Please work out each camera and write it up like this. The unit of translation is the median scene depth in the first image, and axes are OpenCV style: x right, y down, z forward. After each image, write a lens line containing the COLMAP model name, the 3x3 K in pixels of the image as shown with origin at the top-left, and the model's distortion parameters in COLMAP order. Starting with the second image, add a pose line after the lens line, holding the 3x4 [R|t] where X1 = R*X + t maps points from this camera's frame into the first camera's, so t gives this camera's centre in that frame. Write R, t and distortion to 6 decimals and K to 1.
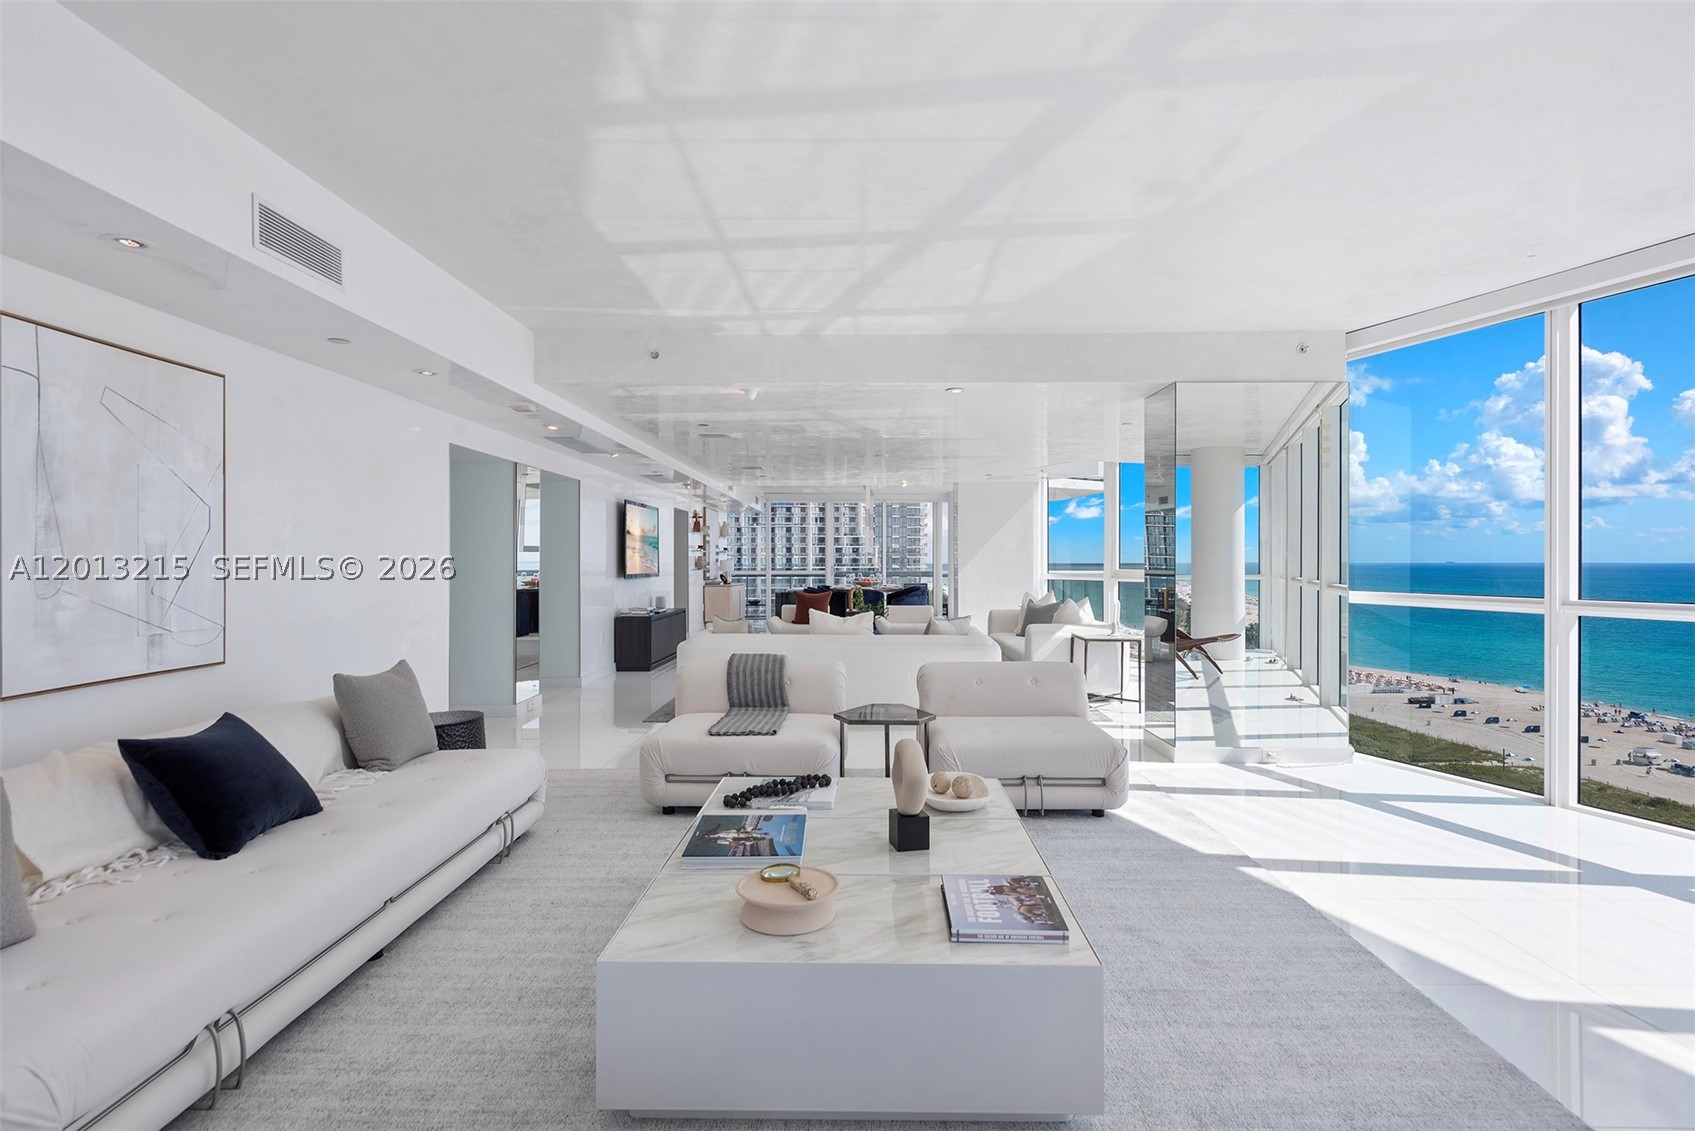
lens RADIAL K [[830.8, 0, 846.8], [0, 830.8, 560.3], [0, 0, 1]] dist [-0.000233, -0.000306]
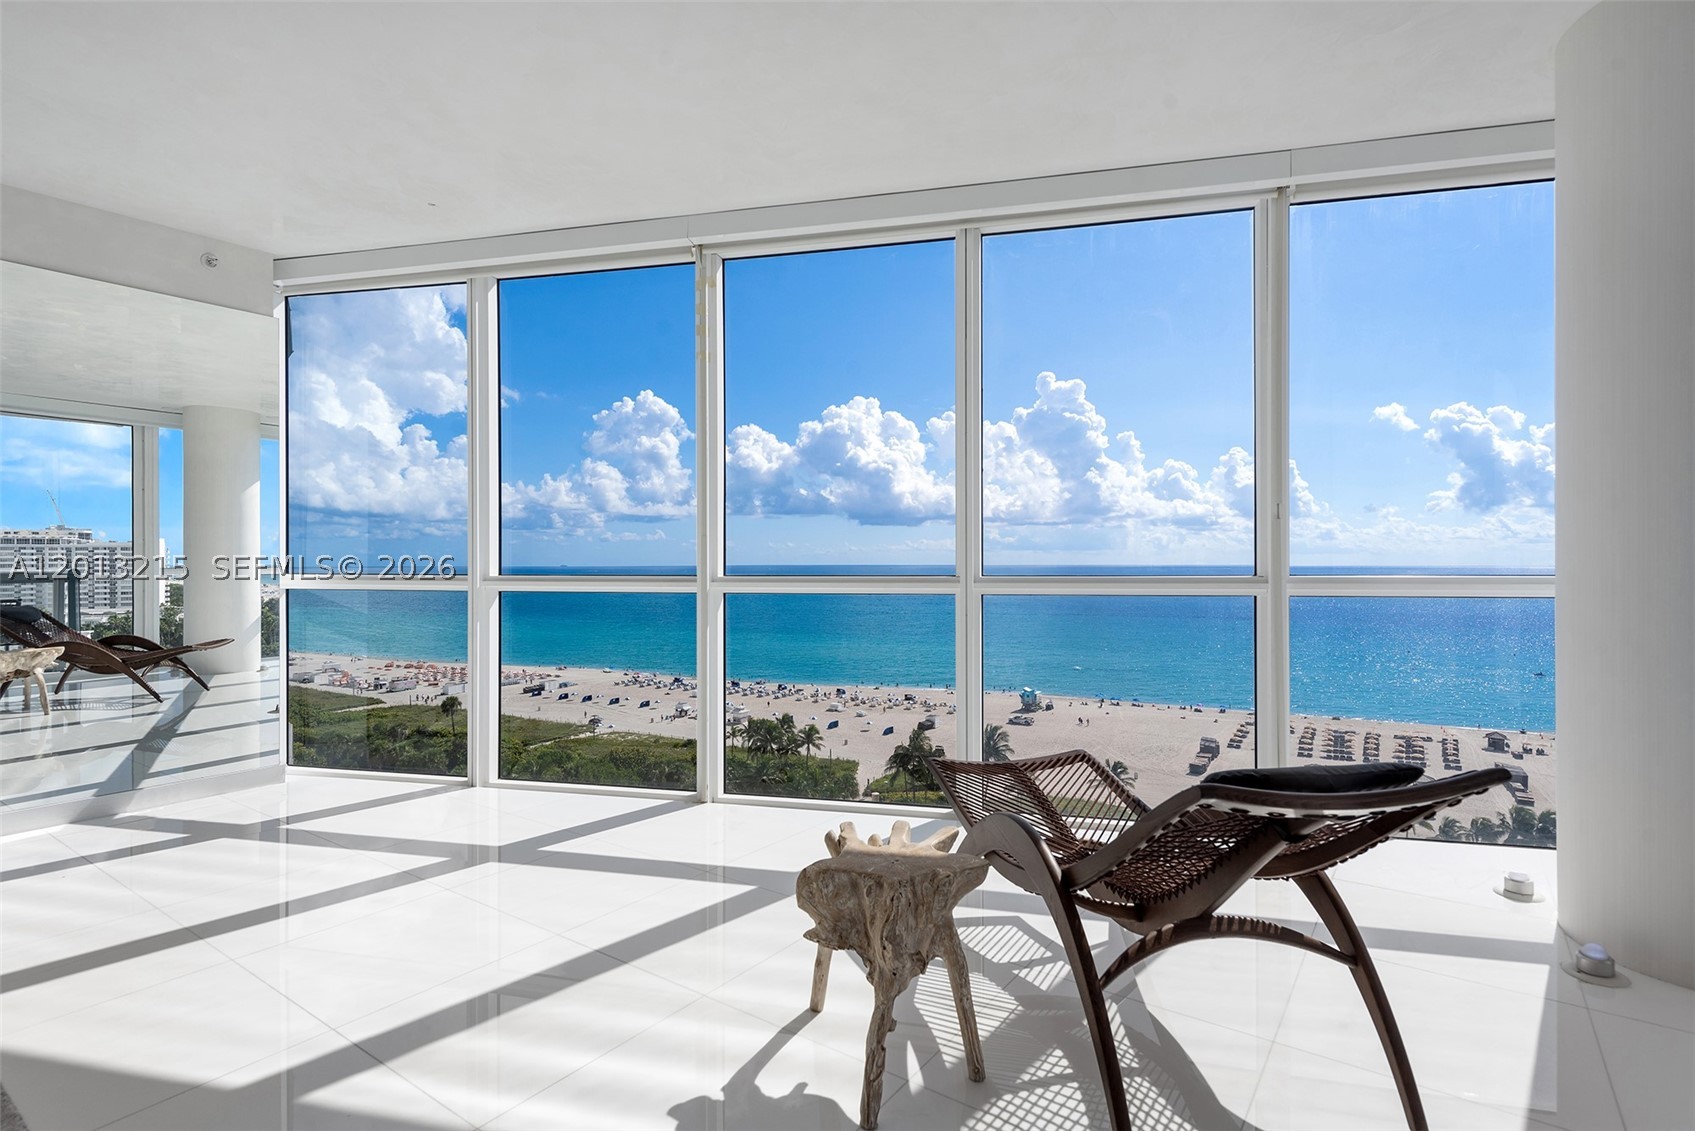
lens RADIAL K [[841.9, 0, 862.1], [0, 841.9, 563.3], [0, 0, 1]] dist [0.015952, -0.009490]
pose [[0.563801, -0.001727, 0.825909, 0.284266], [0.002032, 0.999998, 0.000704, 0.032977], [-0.825908, 0.001281, 0.563803, 0.062177]]
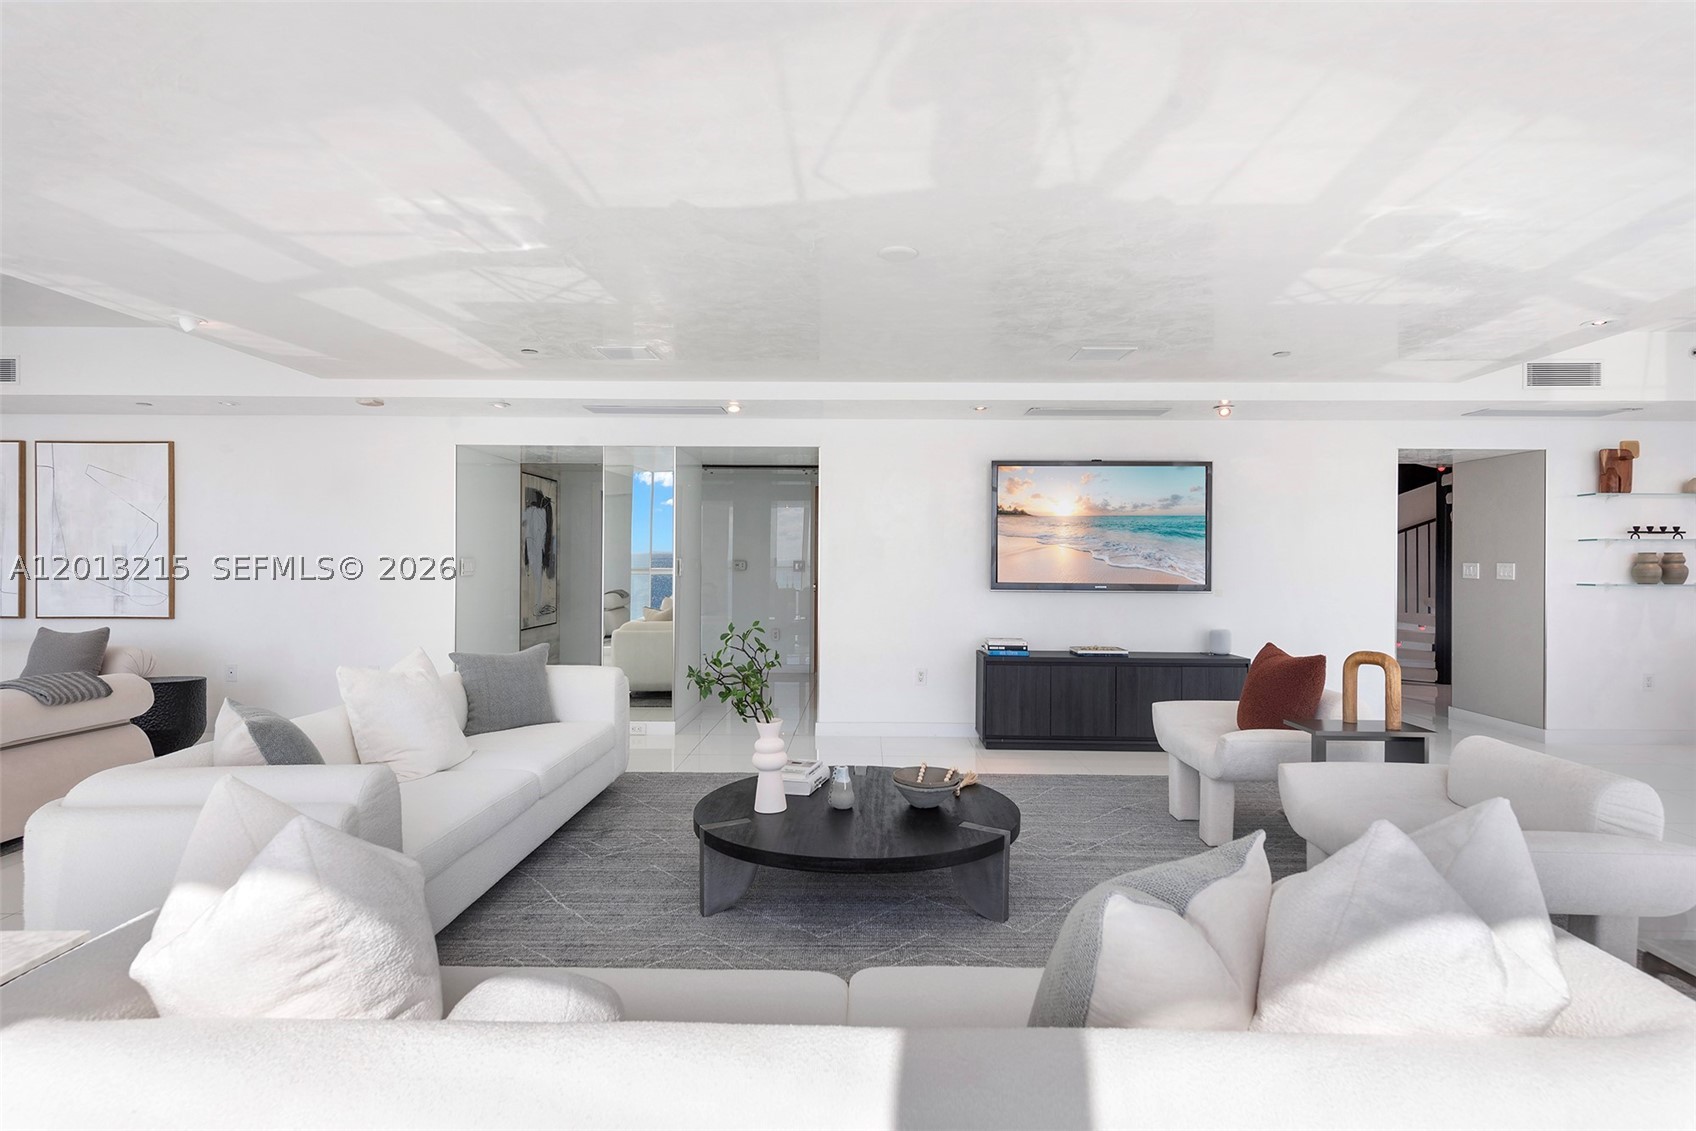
lens RADIAL K [[842.4, 0, 862.6], [0, 842.4, 563.3], [0, 0, 1]] dist [0.015952, -0.009490]
pose [[0.019210, -0.004706, -0.999804, 0.805236], [-0.006267, 0.999969, -0.004827, 0.013264], [0.999796, 0.006358, 0.019180, 2.003654]]
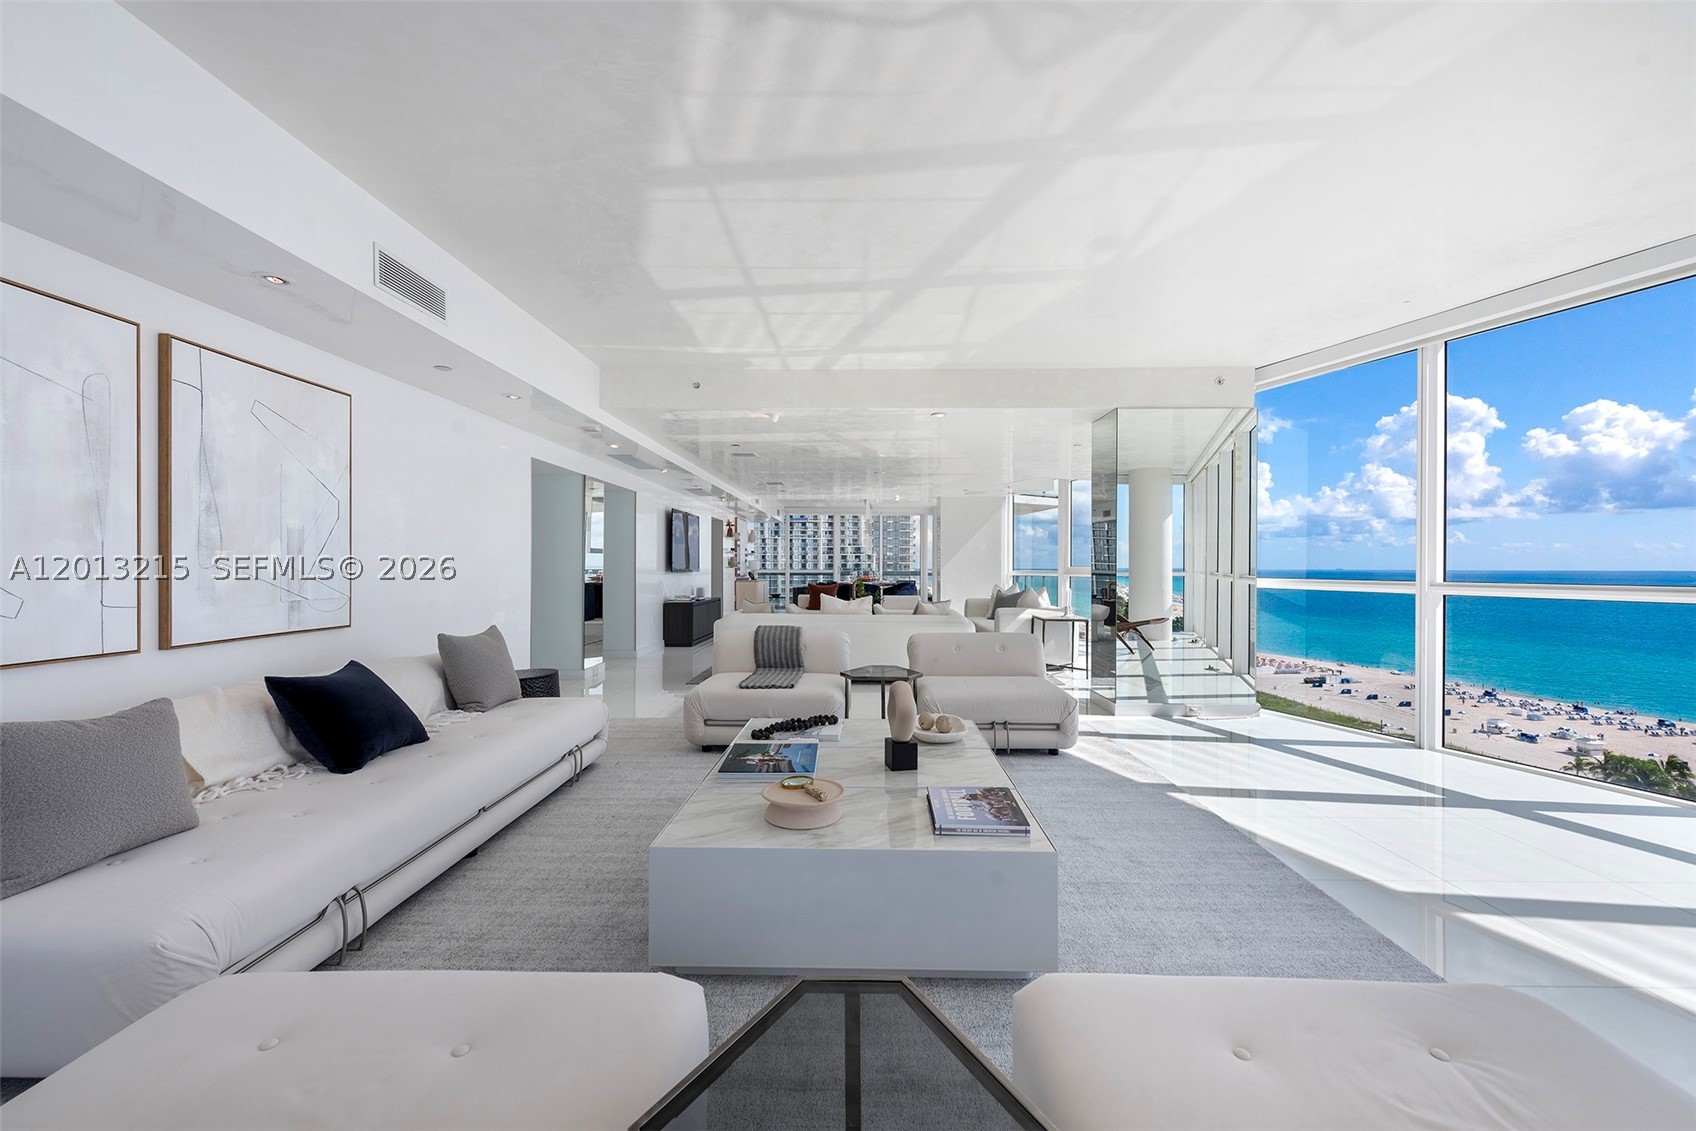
lens RADIAL K [[669.9, 0, 847.9], [0, 669.9, 566.6], [0, 0, 1]] dist [0.001044, -0.000015]
pose [[0.999986, 0.003695, -0.003778, -0.000993], [-0.003691, 0.999992, 0.001180, 0.026249], [0.003782, -0.001166, 0.999992, -0.000084]]
